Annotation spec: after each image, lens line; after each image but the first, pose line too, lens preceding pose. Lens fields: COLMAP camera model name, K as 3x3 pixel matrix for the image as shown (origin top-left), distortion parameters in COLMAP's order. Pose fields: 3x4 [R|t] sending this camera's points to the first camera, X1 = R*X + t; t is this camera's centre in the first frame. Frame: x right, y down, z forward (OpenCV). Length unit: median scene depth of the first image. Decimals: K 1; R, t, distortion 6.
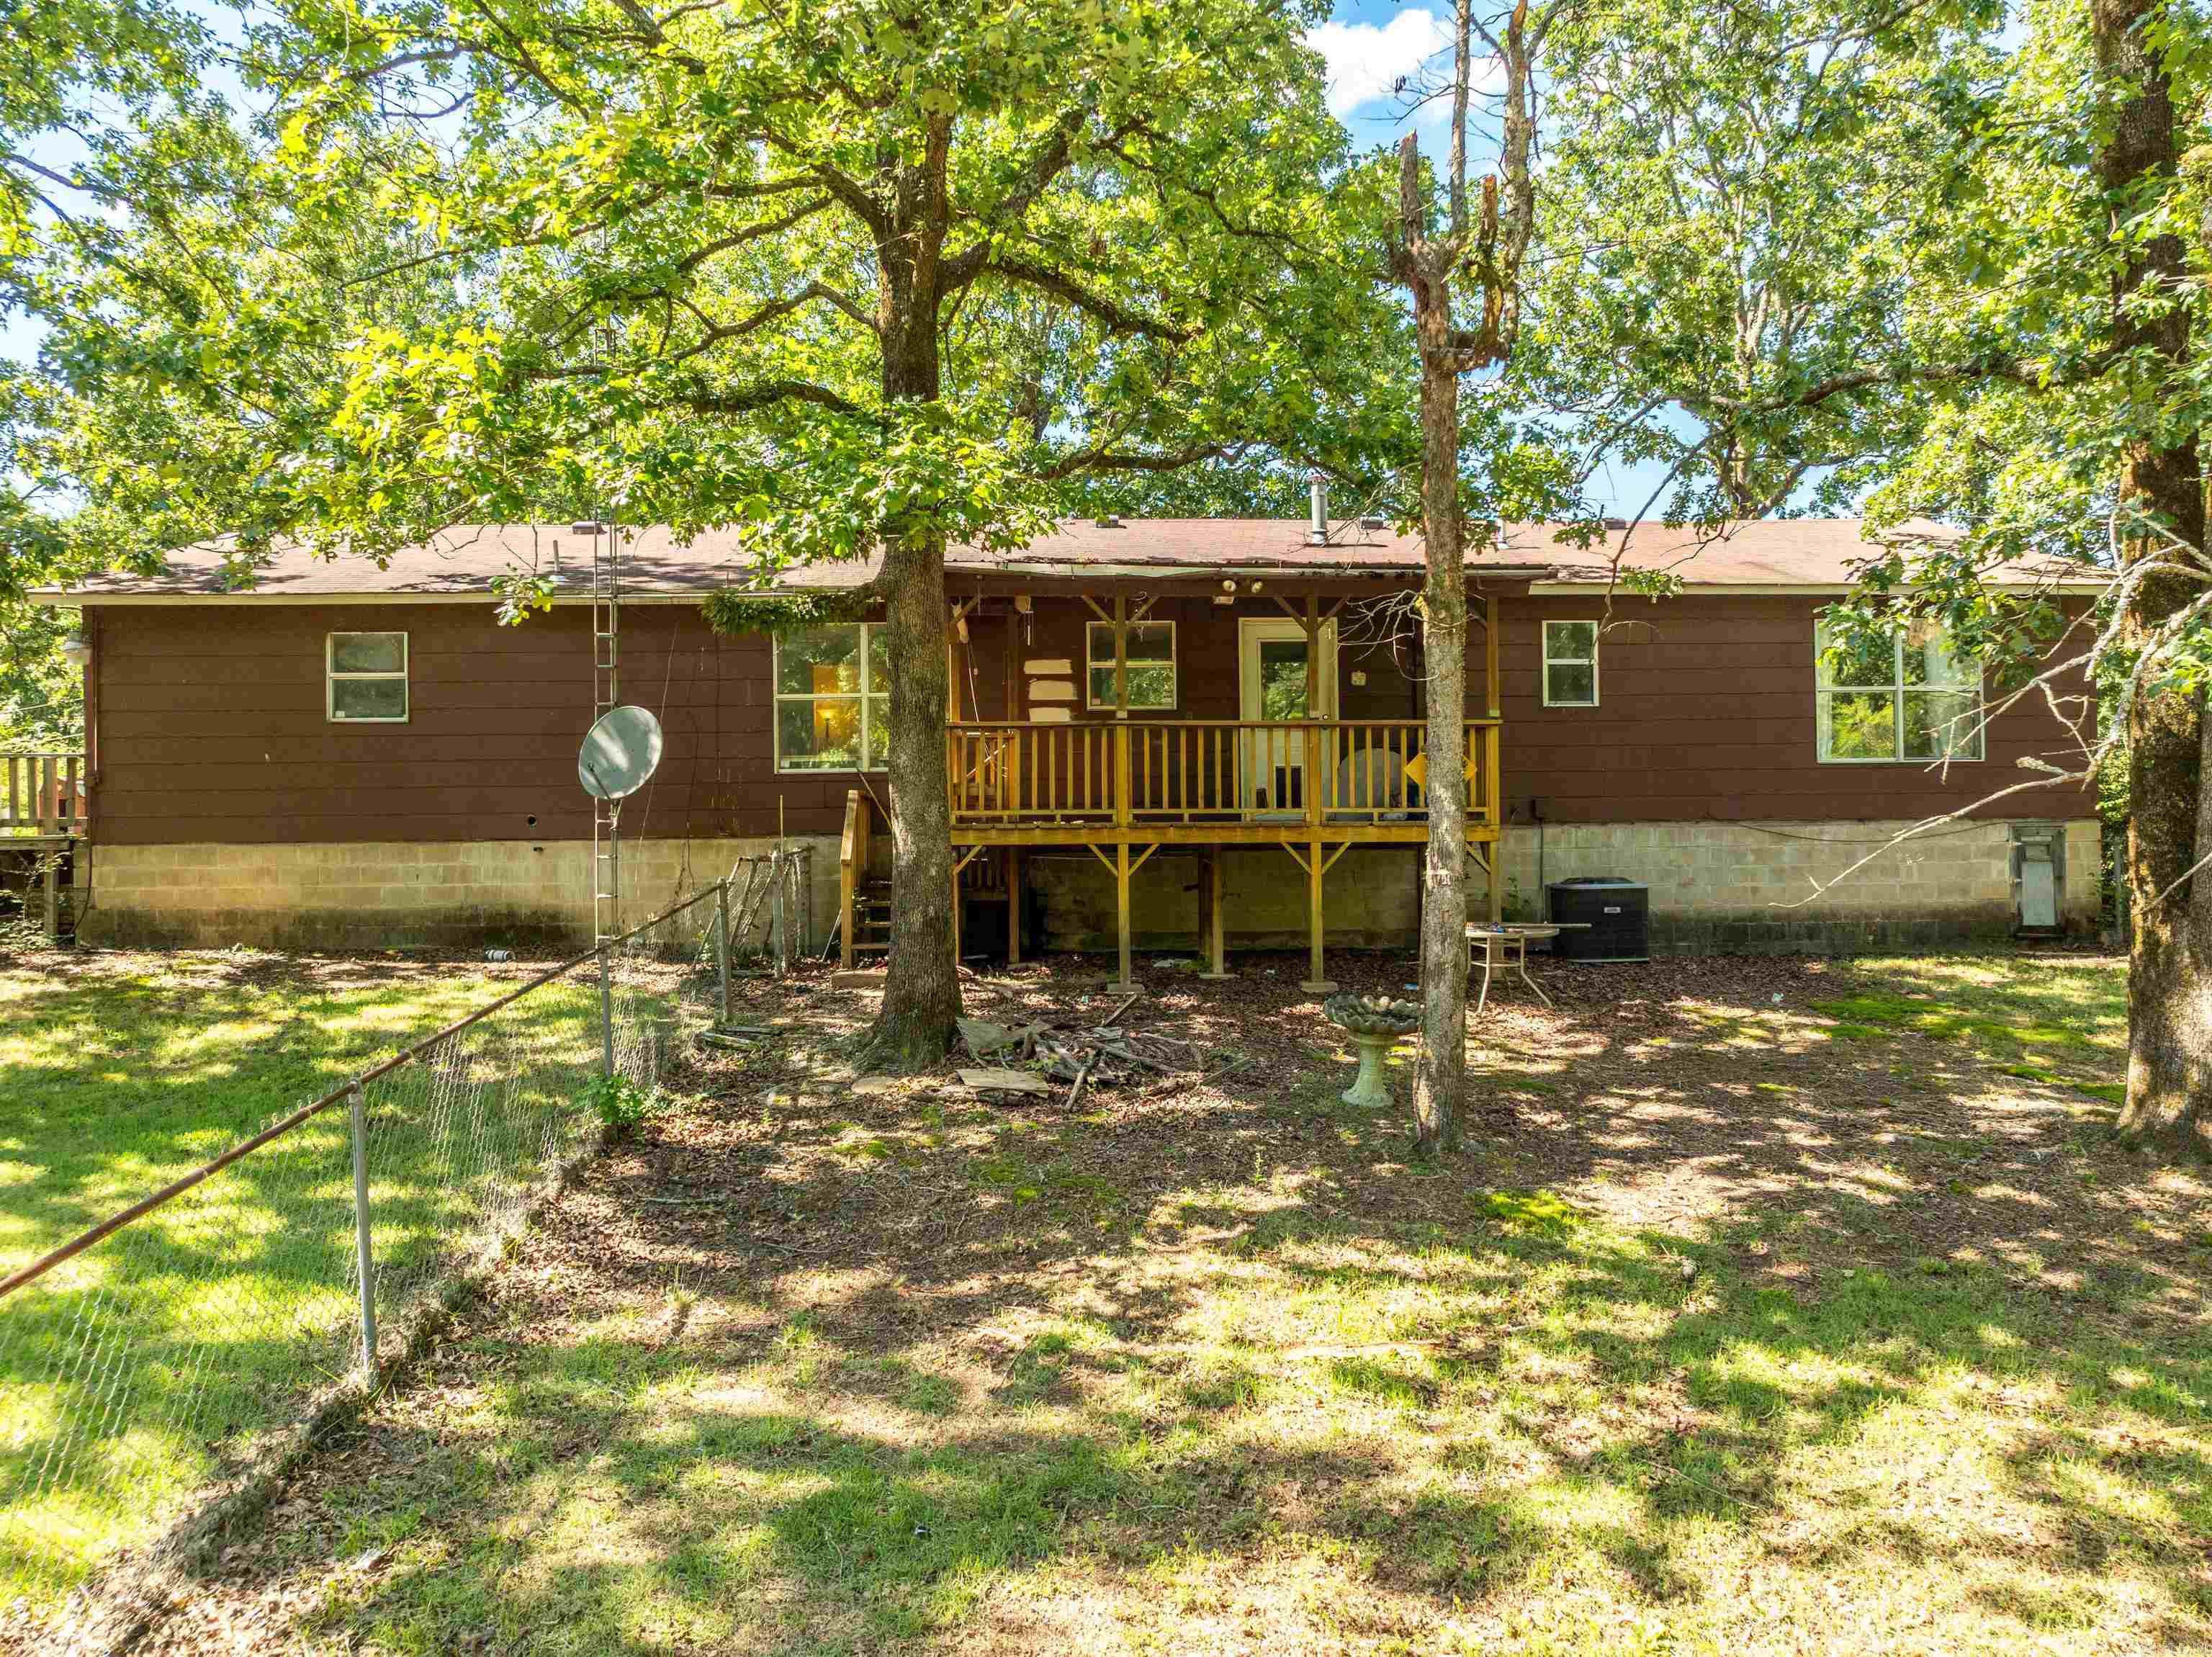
lens RADIAL K [[1550.5, 0, 1113.0], [0, 1550.5, 823.5], [0, 0, 1]] dist [-0.027903, 0.006262]
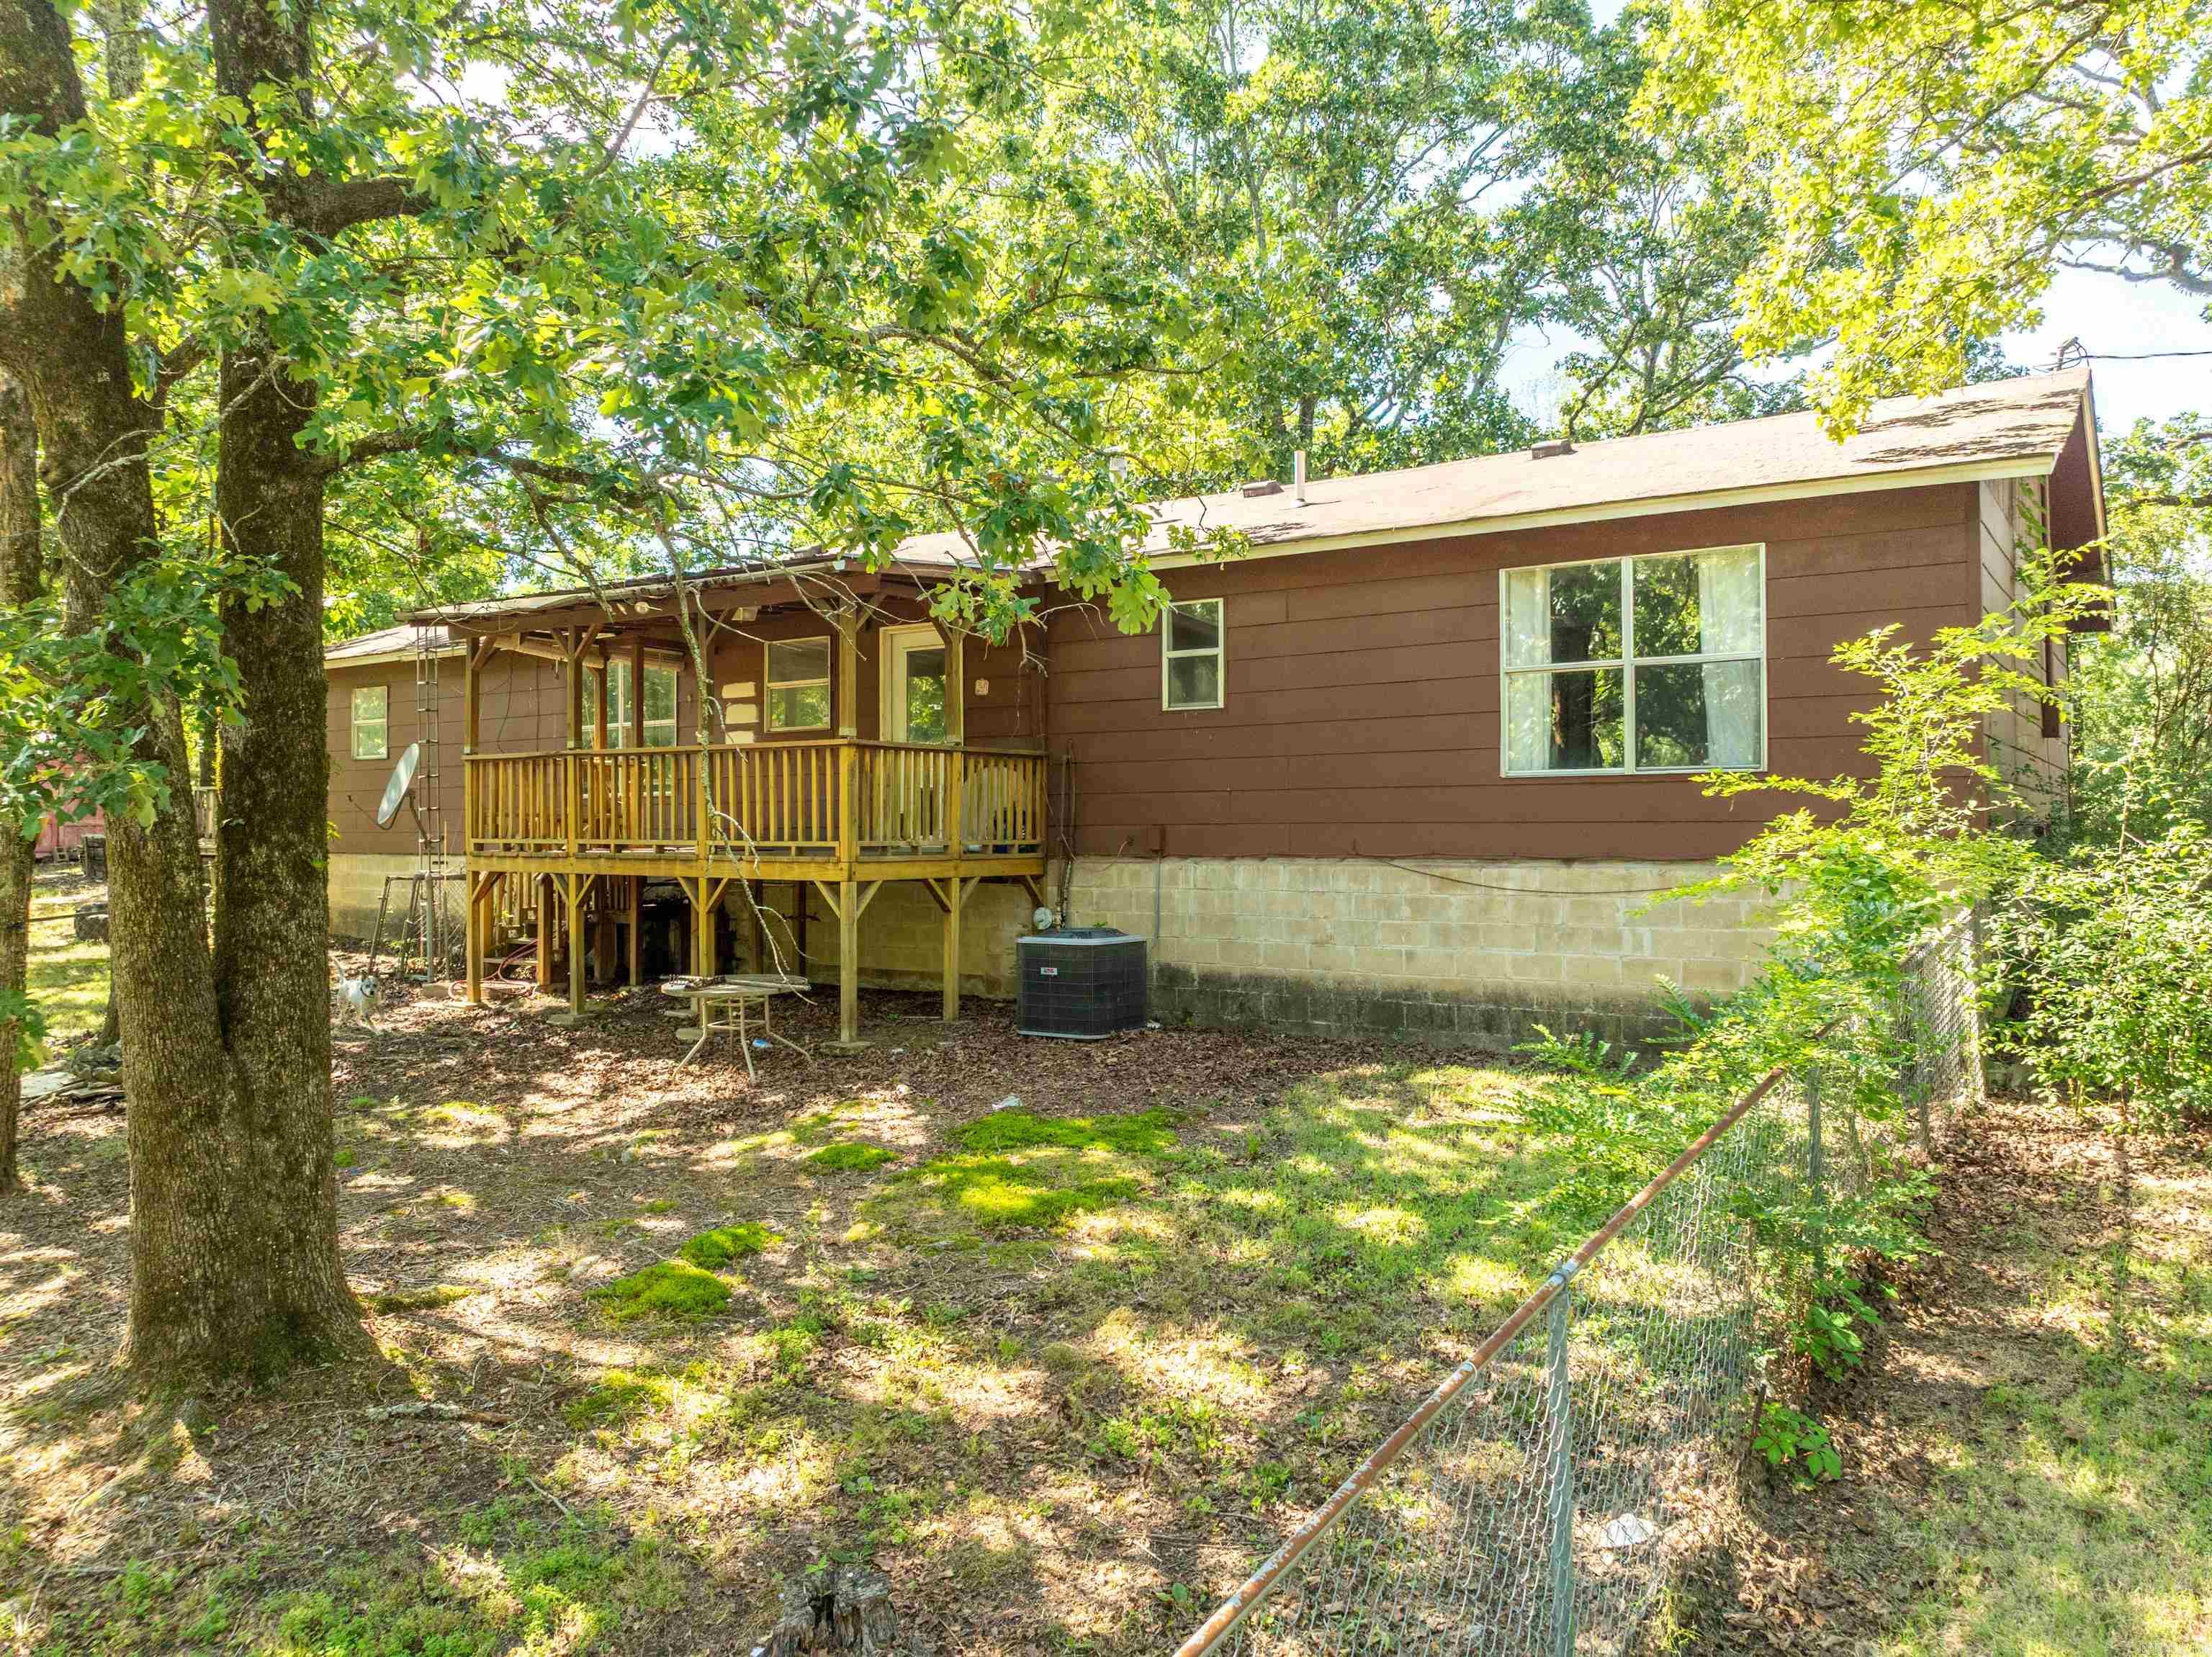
lens RADIAL K [[1550.5, 0, 1113.0], [0, 1550.5, 823.5], [0, 0, 1]] dist [-0.027903, 0.006262]
pose [[0.866642, -0.004394, -0.498911, 0.644710], [-0.006026, 0.999796, -0.019273, -0.003459], [0.498894, 0.019709, 0.866439, 0.307539]]
